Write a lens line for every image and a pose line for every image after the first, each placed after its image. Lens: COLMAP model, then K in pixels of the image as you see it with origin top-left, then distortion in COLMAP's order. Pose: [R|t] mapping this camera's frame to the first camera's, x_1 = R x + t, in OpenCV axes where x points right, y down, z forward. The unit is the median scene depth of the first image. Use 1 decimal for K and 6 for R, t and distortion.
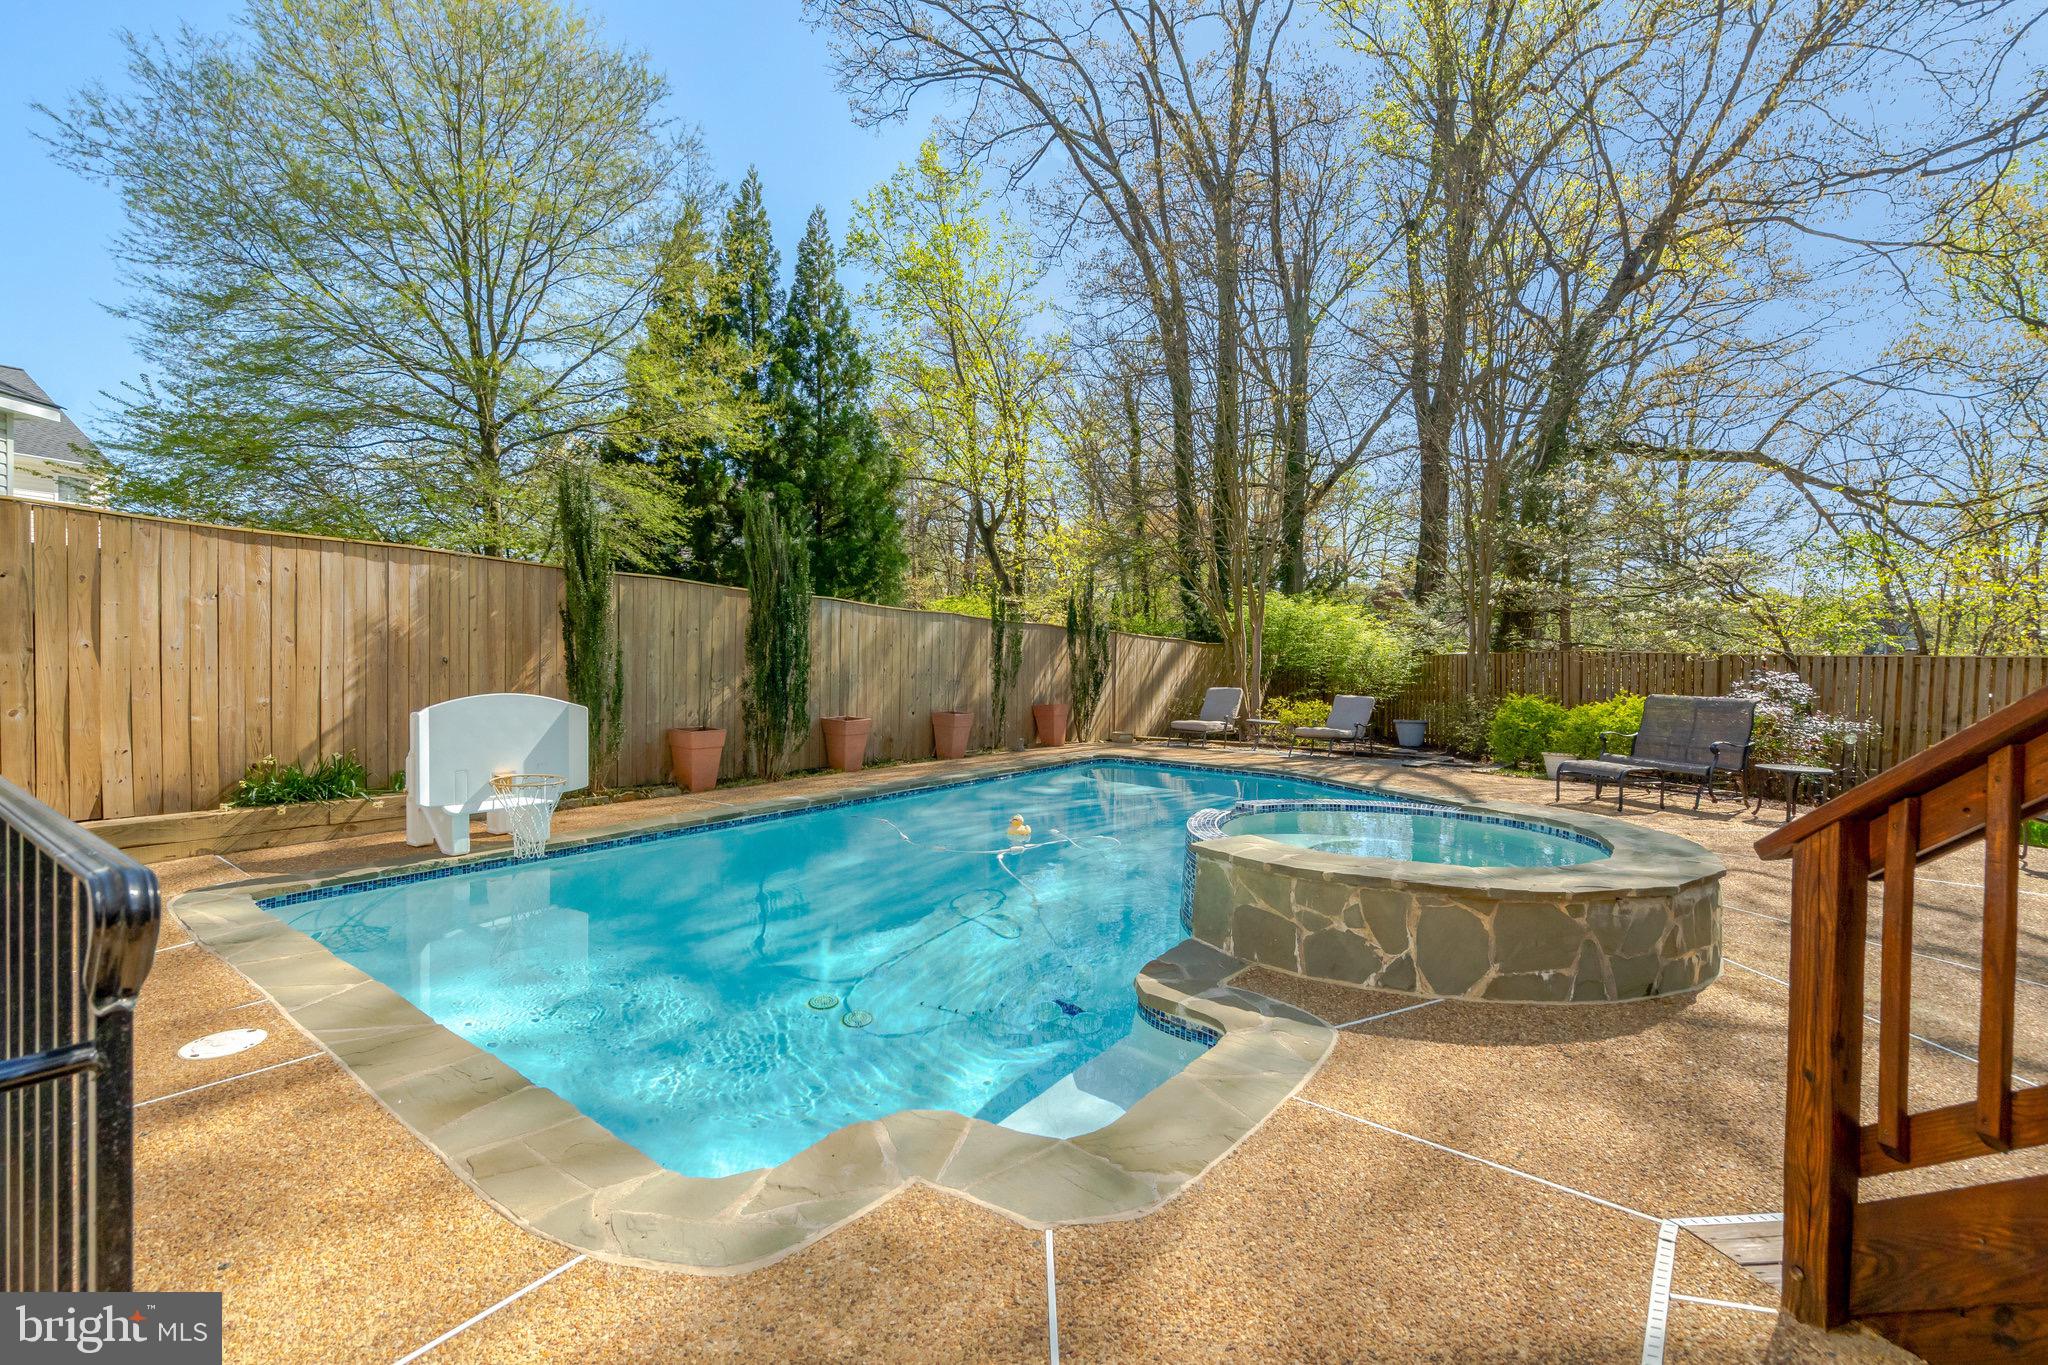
lens RADIAL K [[933.7, 0, 1023.5], [0, 933.7, 673.6], [0, 0, 1]] dist [-0.003640, 0.001207]
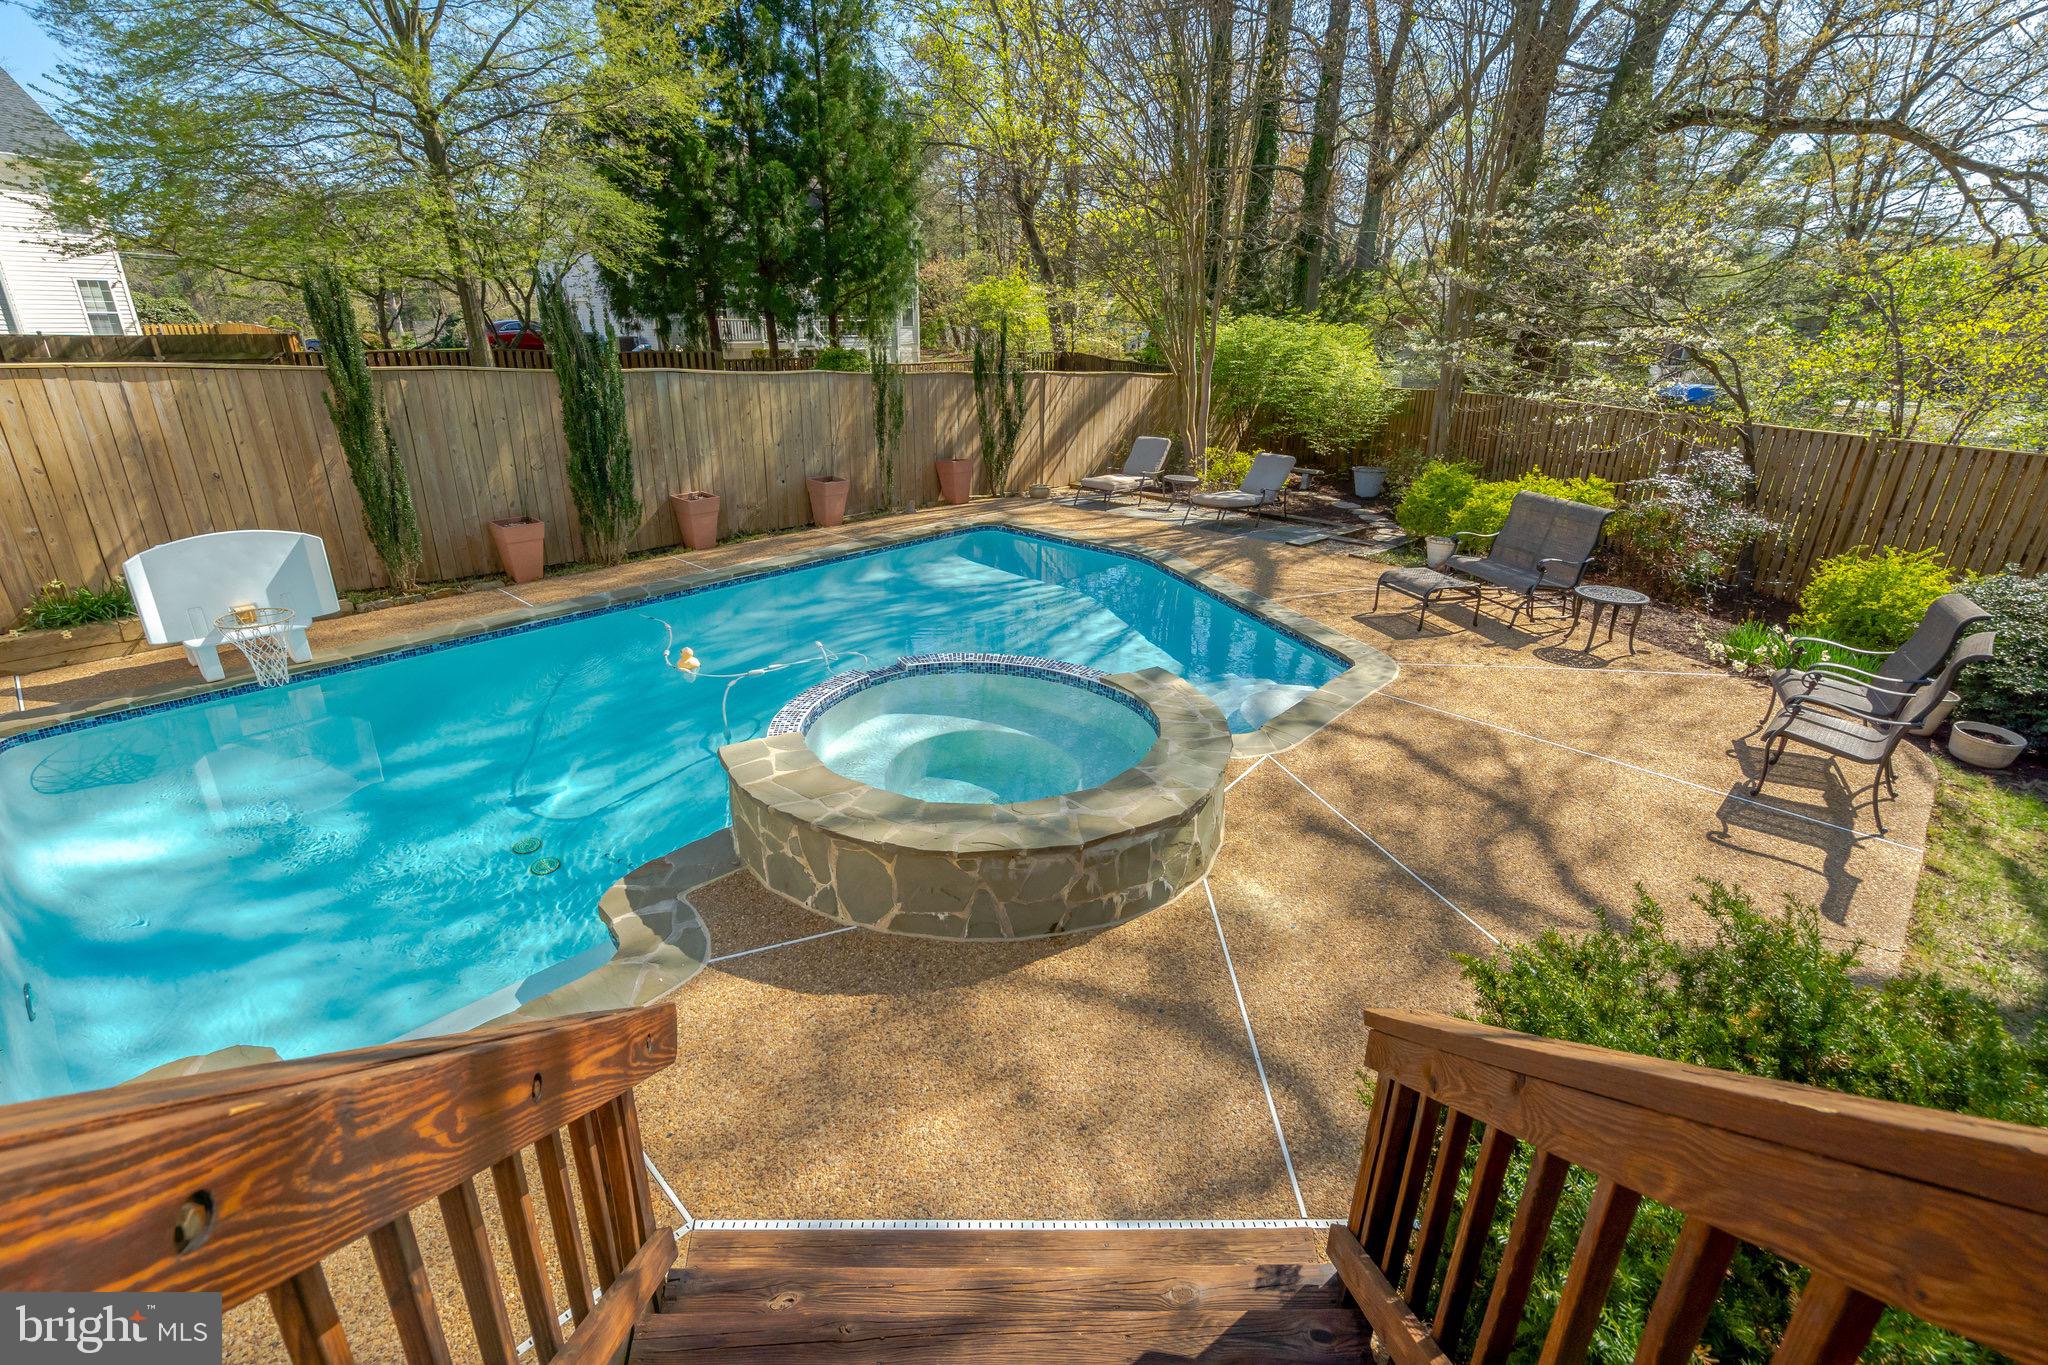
lens RADIAL K [[933.7, 0, 1023.5], [0, 933.7, 673.6], [0, 0, 1]] dist [-0.003640, 0.001207]
pose [[0.994786, 0.034013, -0.096142, 0.318185], [-0.000192, 0.943364, 0.331758, -0.126308], [0.101981, -0.330010, 0.938453, 0.039240]]
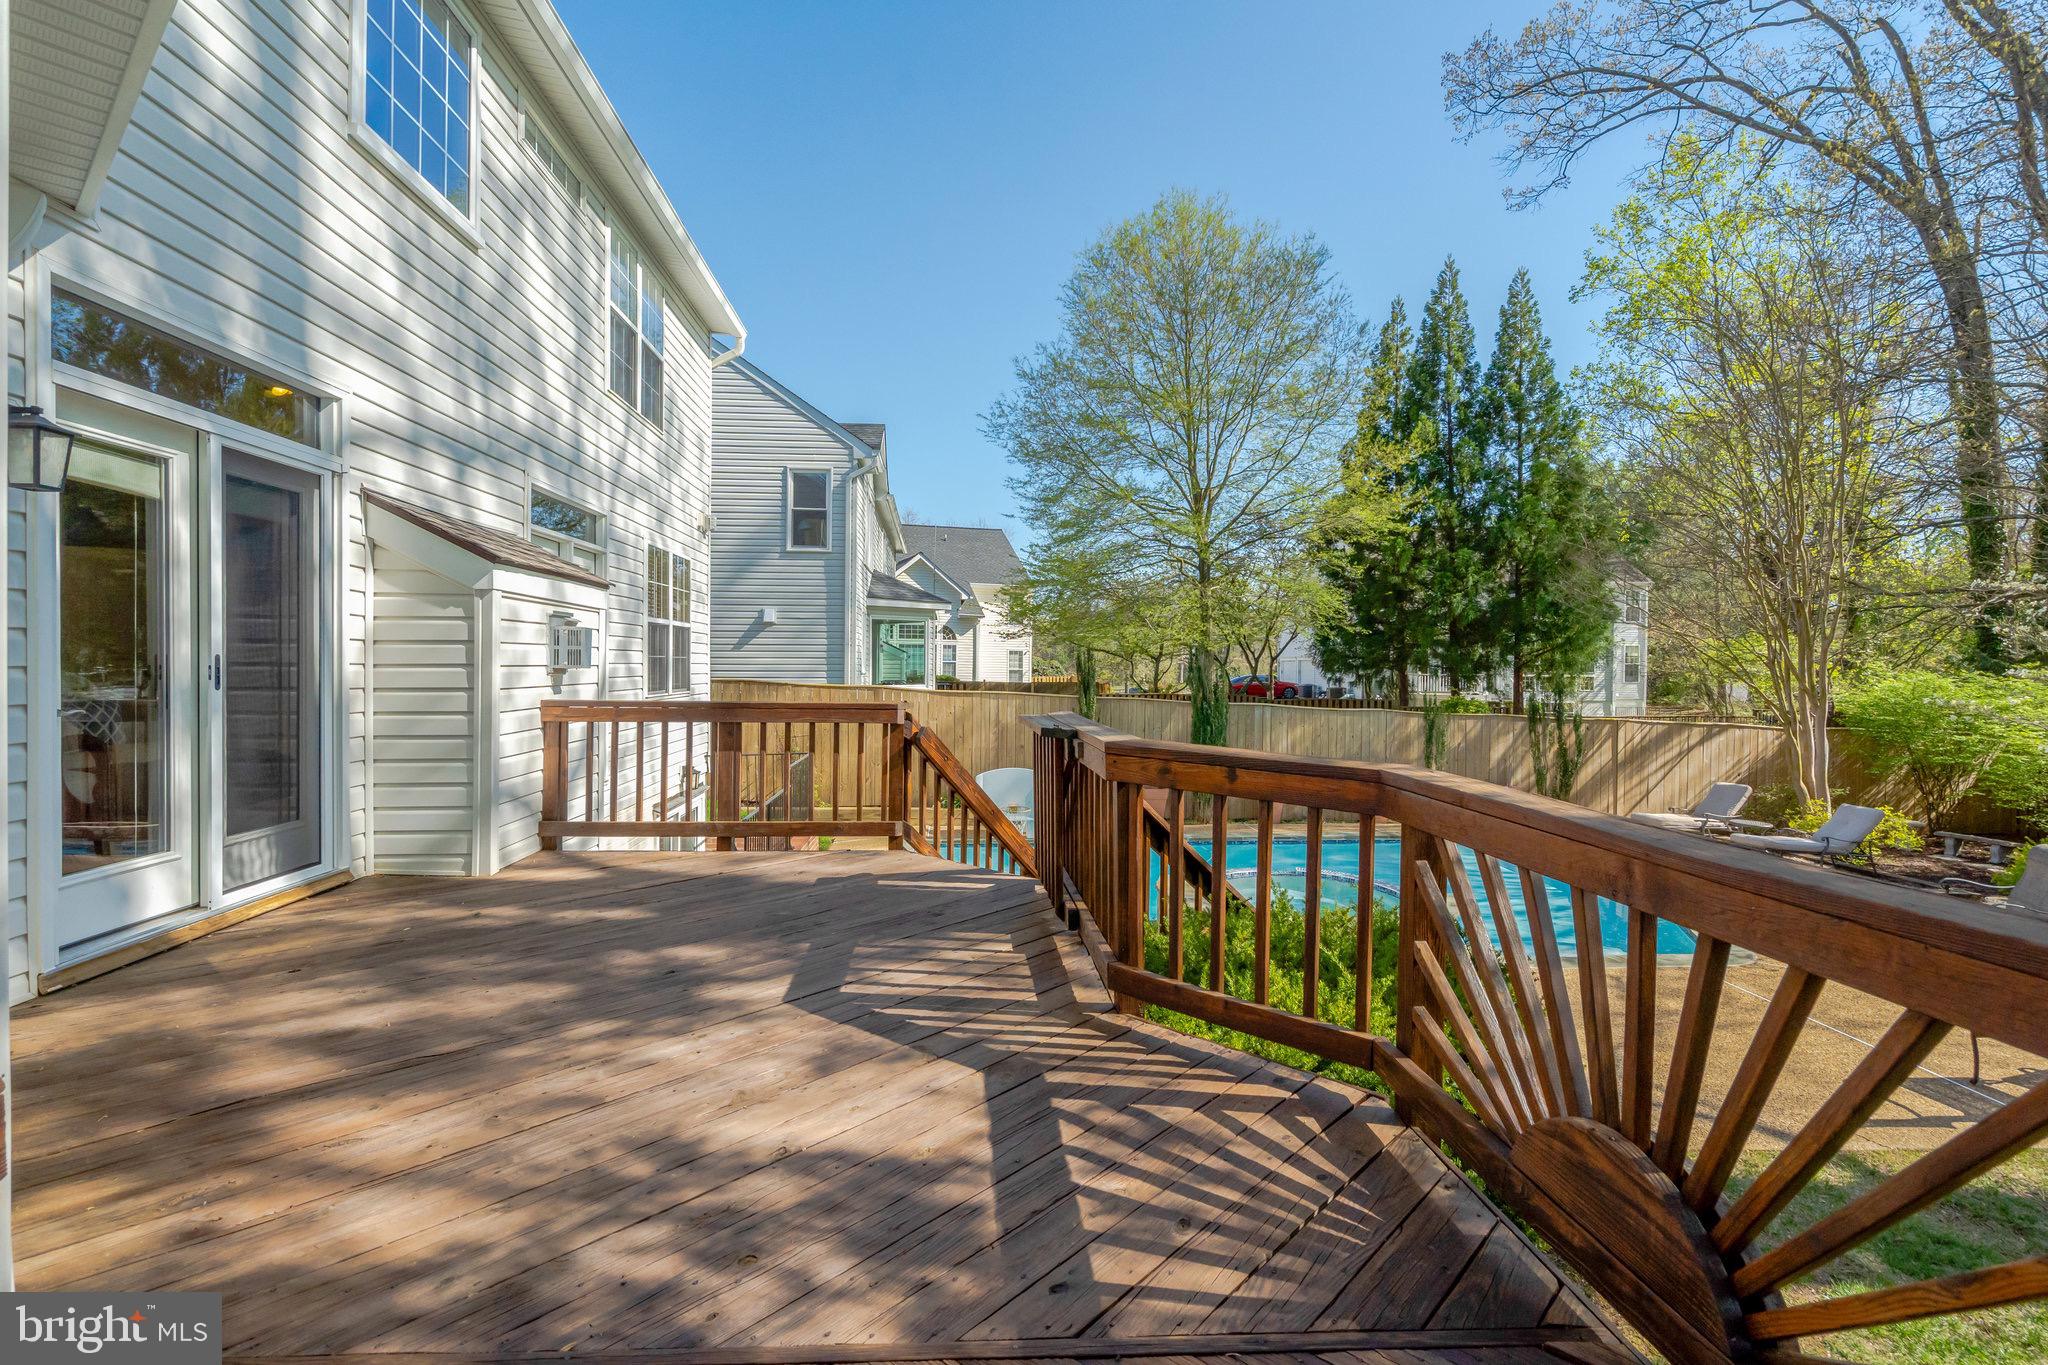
lens RADIAL K [[933.7, 0, 1023.5], [0, 933.7, 673.6], [0, 0, 1]] dist [-0.003640, 0.001207]
pose [[0.659825, -0.001096, -0.751418, 0.769764], [-0.019353, 0.999642, -0.018452, -0.115046], [0.751170, 0.026717, 0.659568, -0.286955]]
